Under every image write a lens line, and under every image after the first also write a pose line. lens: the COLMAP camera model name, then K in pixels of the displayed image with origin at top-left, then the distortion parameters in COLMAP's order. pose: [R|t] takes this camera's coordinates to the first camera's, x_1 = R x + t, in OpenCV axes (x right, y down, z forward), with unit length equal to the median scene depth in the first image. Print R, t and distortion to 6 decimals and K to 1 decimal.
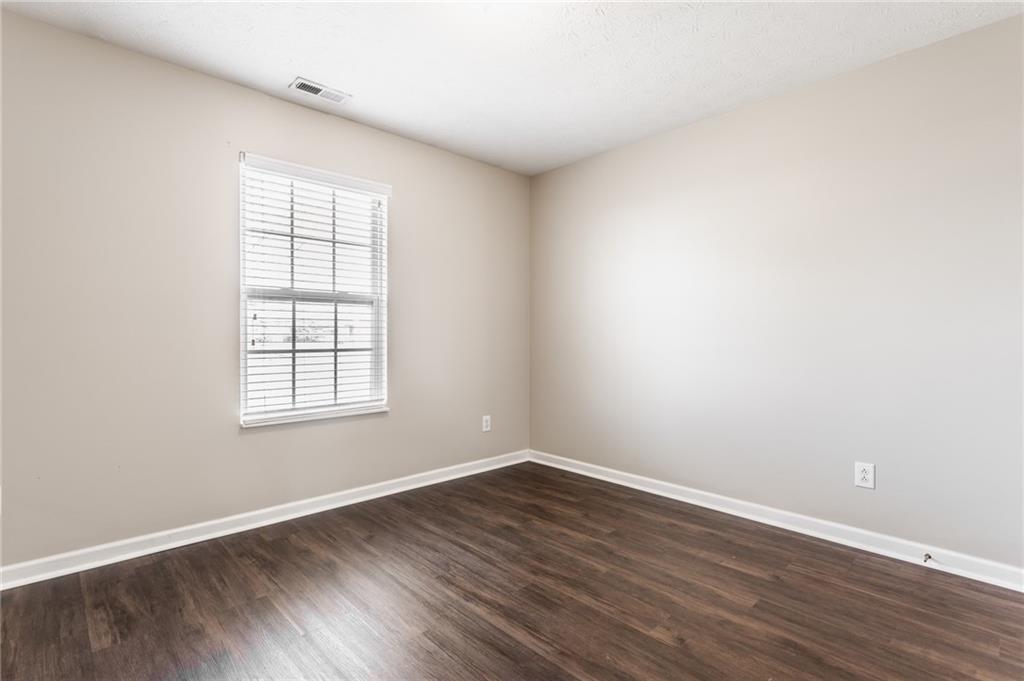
lens RADIAL K [[477.6, 0, 512.0], [0, 477.6, 340.5], [0, 0, 1]] dist [-0.028935, -0.000018]
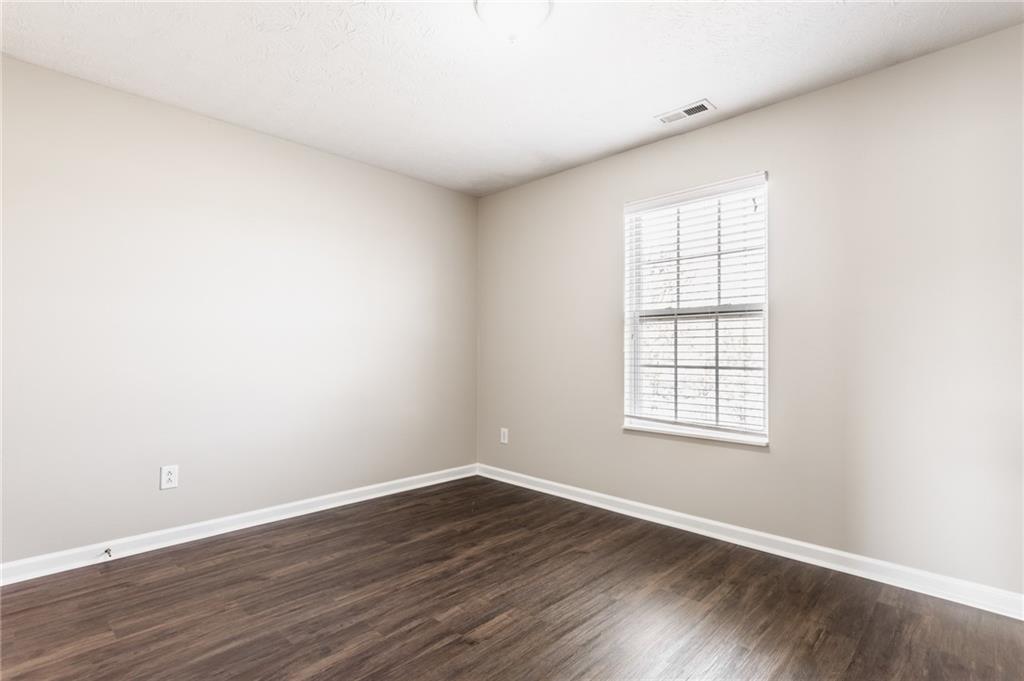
lens RADIAL K [[496.8, 0, 512.0], [0, 496.8, 340.5], [0, 0, 1]] dist [0.000230, 0.000060]
pose [[0.022472, -0.030460, -0.999283, 0.642411], [-0.010650, 0.999472, -0.030705, -0.000891], [0.999691, 0.011332, 0.022135, 0.610896]]
